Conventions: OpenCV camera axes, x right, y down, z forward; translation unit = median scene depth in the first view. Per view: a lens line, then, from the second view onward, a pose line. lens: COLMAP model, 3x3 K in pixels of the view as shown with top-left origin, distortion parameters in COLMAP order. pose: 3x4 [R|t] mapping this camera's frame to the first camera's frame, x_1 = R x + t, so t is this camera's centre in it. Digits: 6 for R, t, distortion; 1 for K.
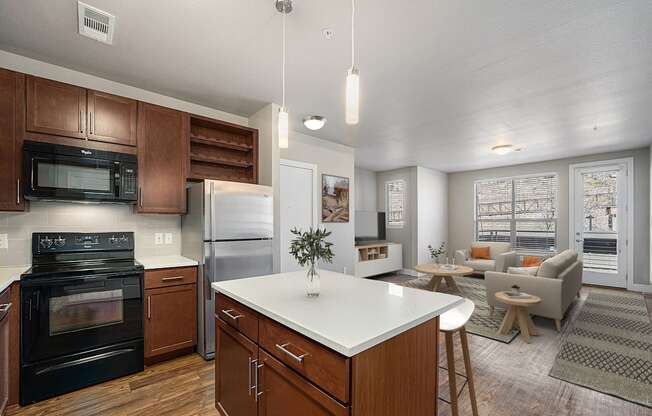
lens RADIAL K [[269.0, 0, 326.0], [0, 269.0, 208.0], [0, 0, 1]] dist [-0.001463, 0.000145]
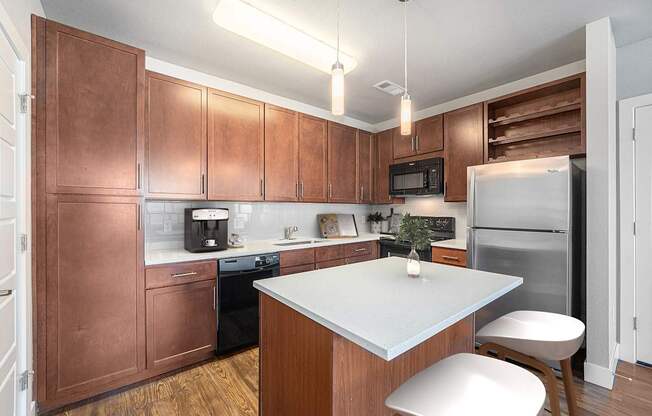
lens RADIAL K [[269.0, 0, 326.0], [0, 269.0, 208.0], [0, 0, 1]] dist [-0.001463, 0.000145]
pose [[-0.039823, -0.010079, -0.999156, 0.571157], [0.052616, 0.998541, -0.012170, 0.031971], [0.997820, -0.053056, -0.039235, 0.472322]]
